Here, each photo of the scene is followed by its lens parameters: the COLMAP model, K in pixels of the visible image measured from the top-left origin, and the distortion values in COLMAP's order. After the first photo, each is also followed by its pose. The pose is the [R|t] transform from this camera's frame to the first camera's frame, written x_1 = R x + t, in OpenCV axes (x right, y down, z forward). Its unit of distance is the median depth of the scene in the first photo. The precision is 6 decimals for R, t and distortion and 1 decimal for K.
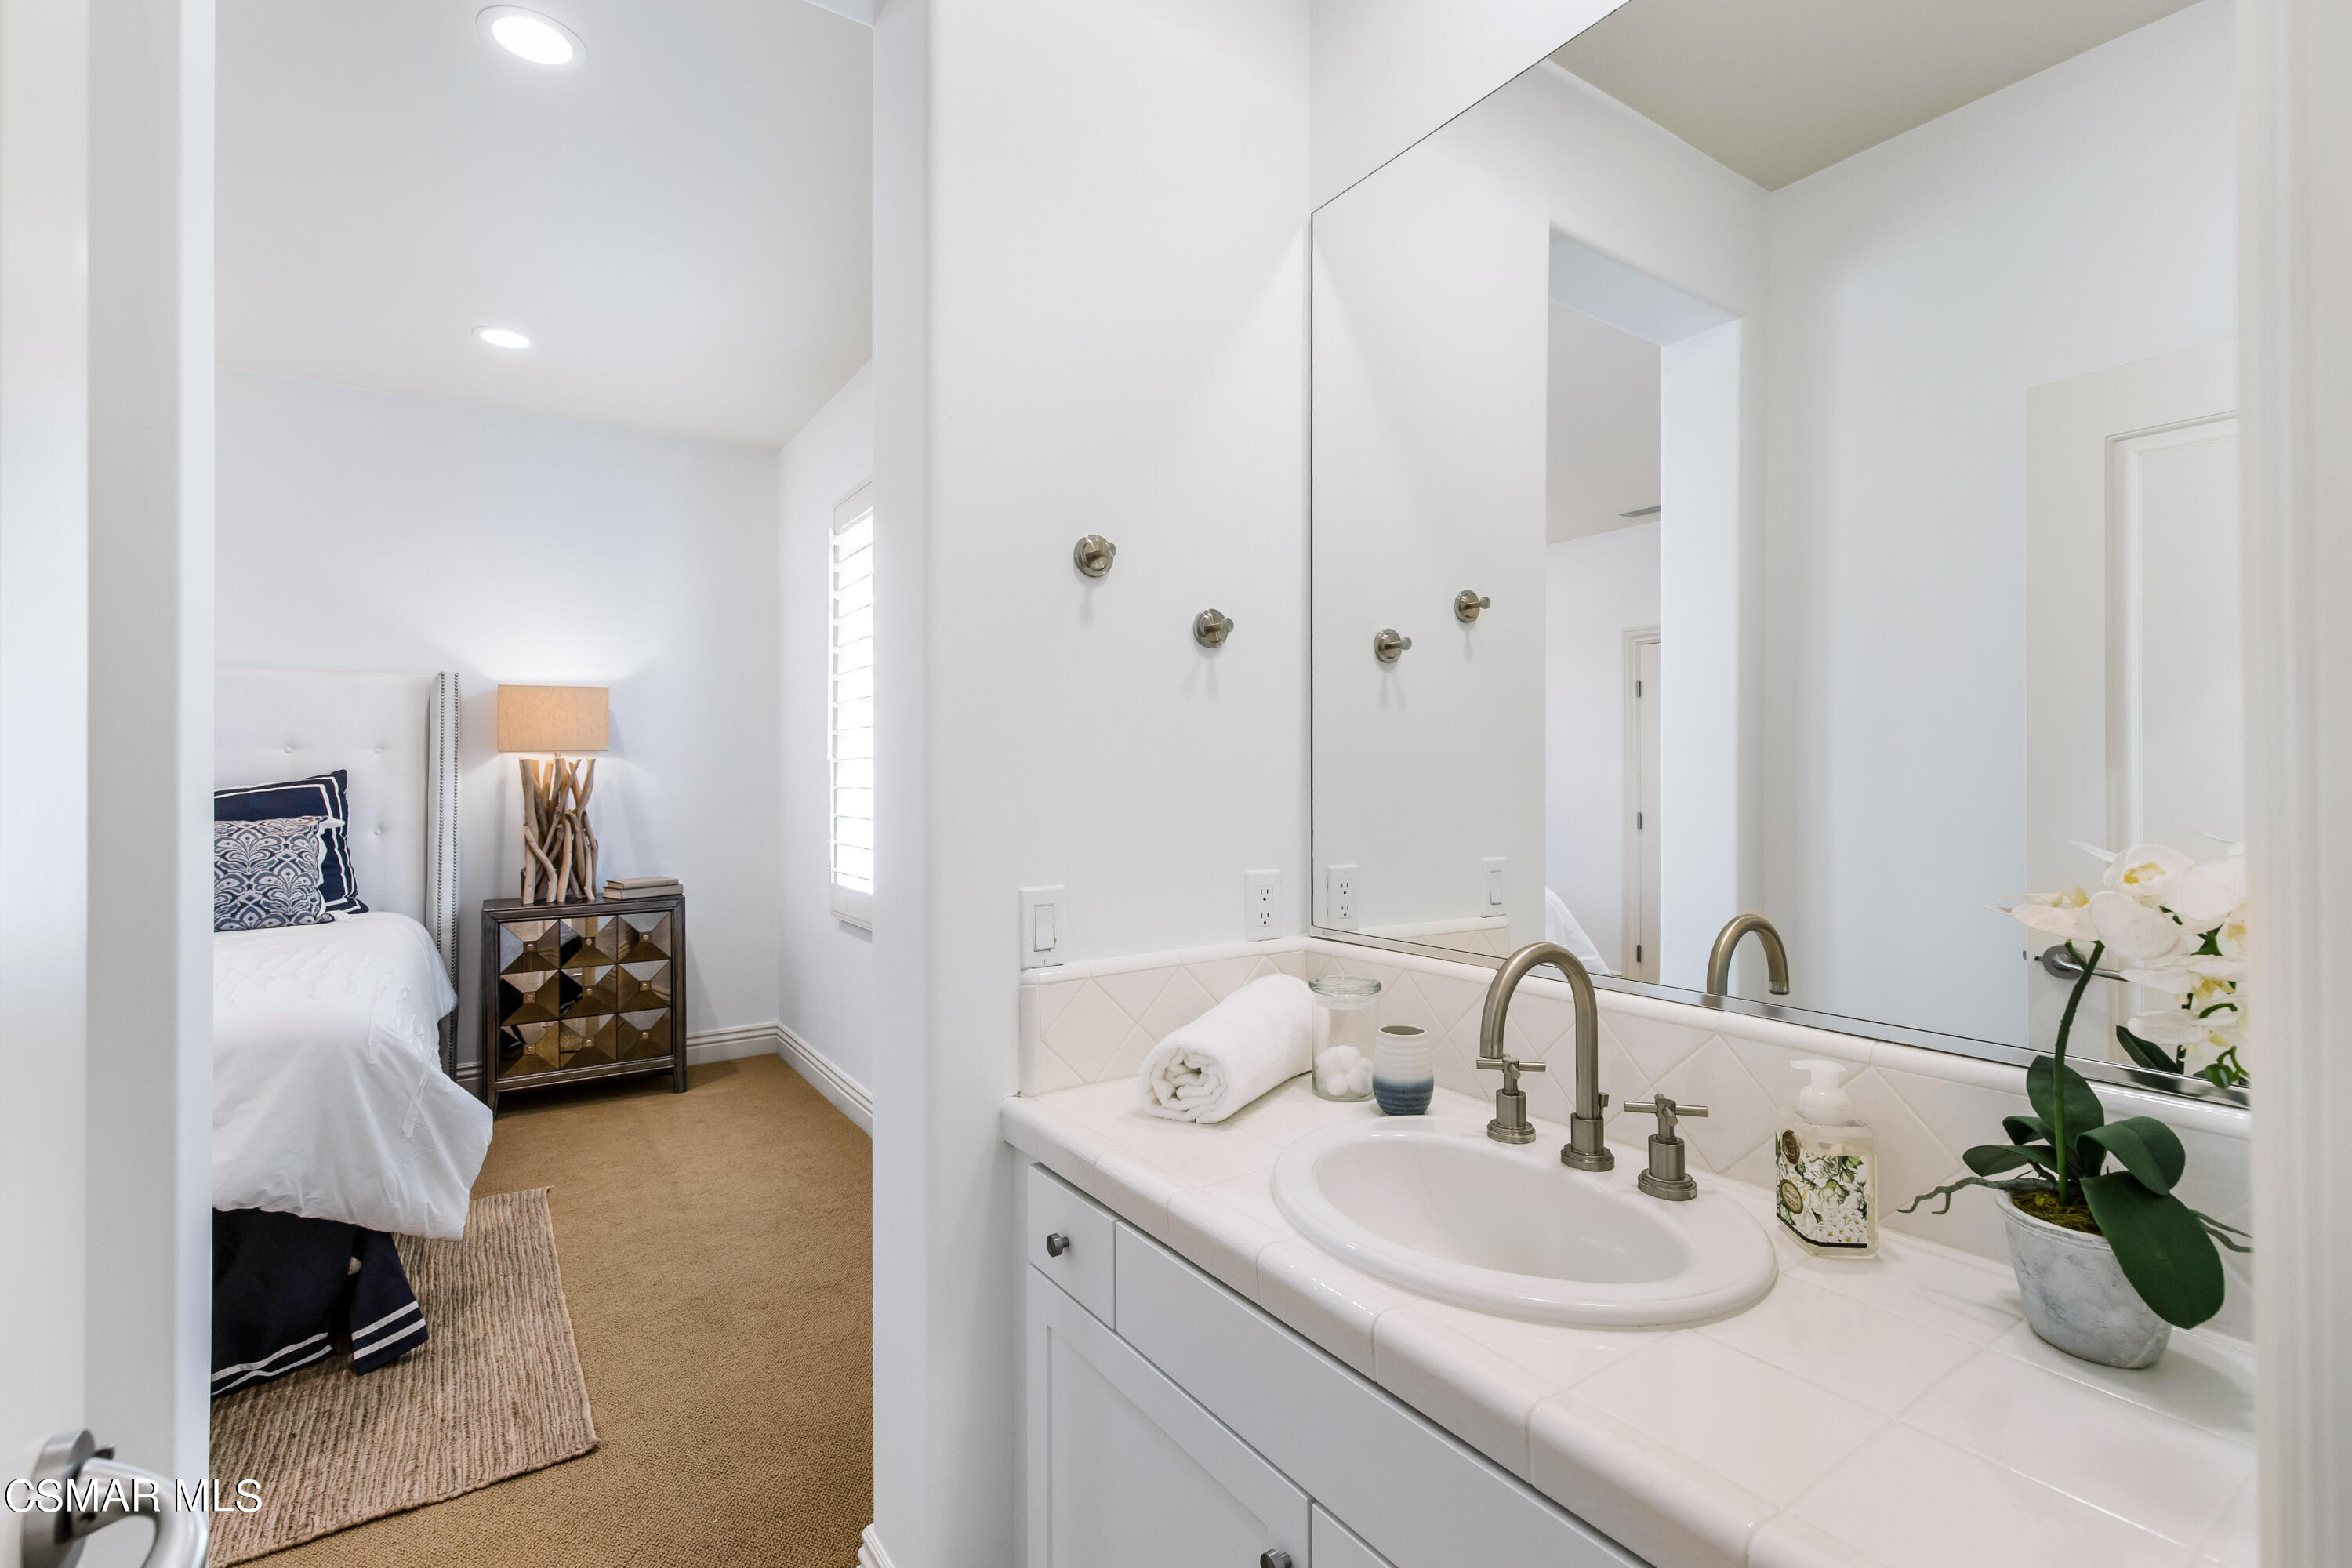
lens RADIAL K [[1073.3, 0, 1177.1], [0, 1073.3, 775.3], [0, 0, 1]] dist [0.009842, -0.002547]
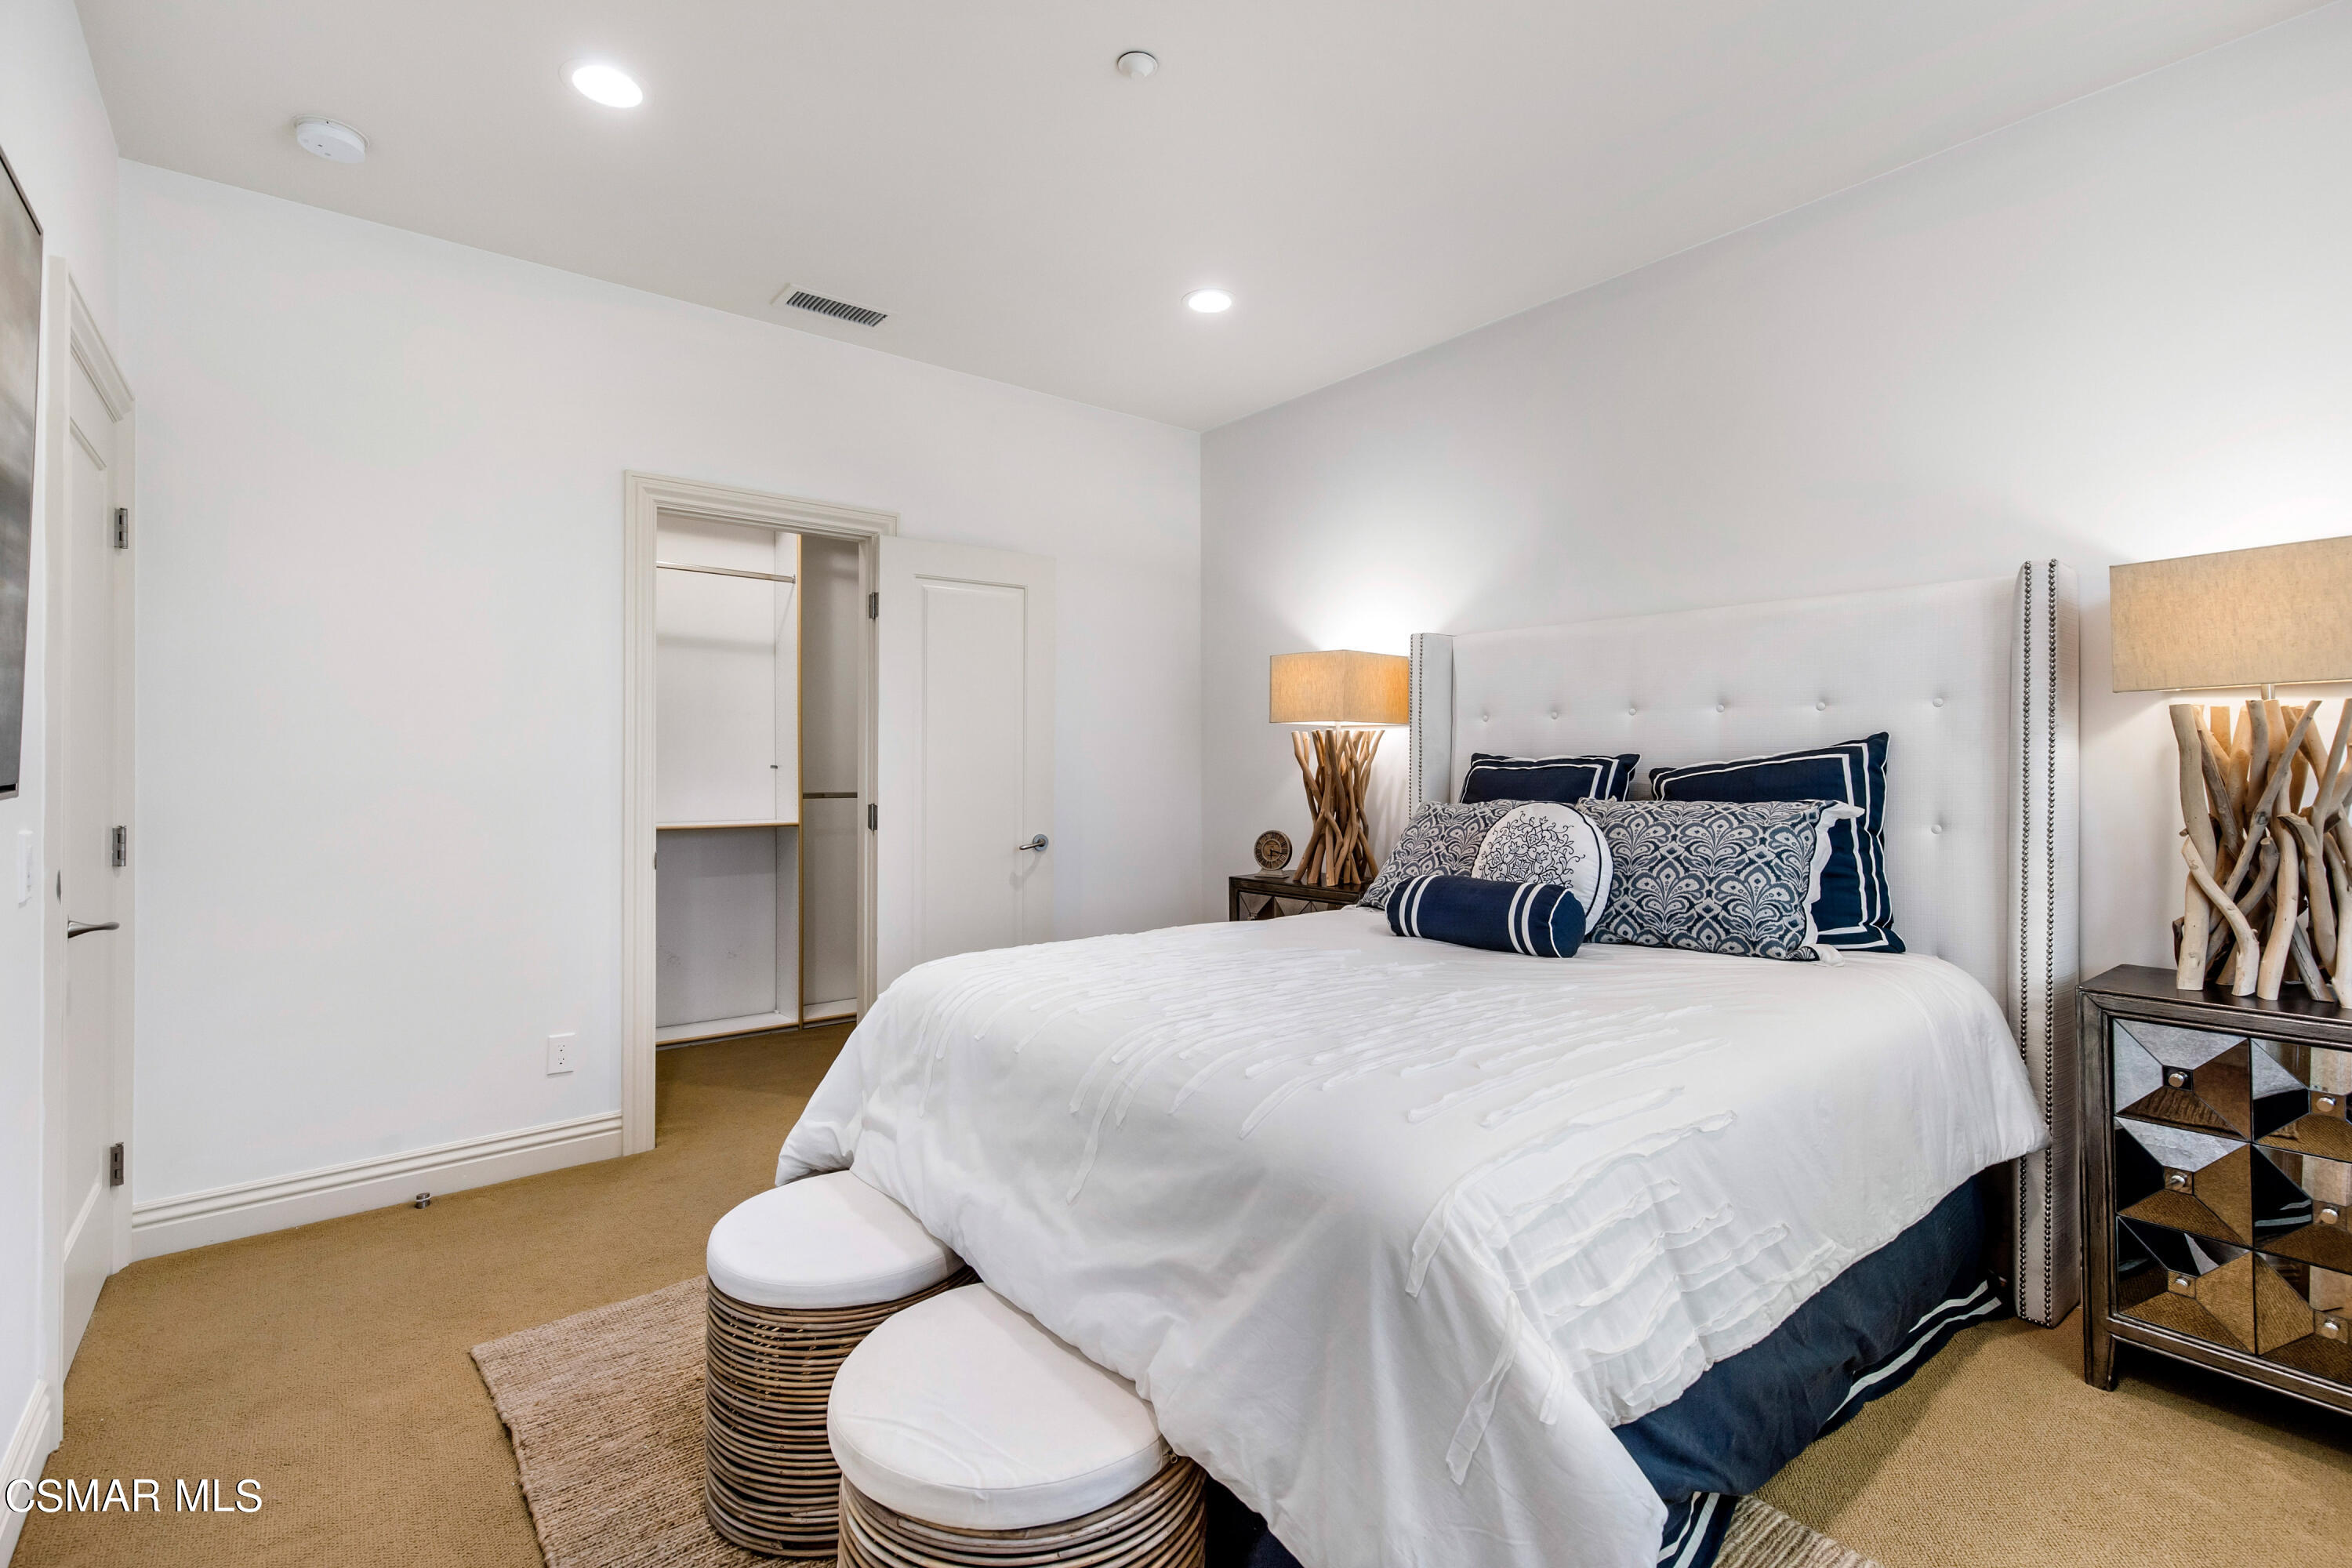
lens RADIAL K [[1073.3, 0, 1175.1], [0, 1073.3, 748.6], [0, 0, 1]] dist [0.009842, -0.002547]
pose [[0.098179, -0.007907, -0.995137, -0.150650], [0.001282, 0.999969, -0.007819, 0.009527], [0.995168, -0.000508, 0.098186, 0.501298]]
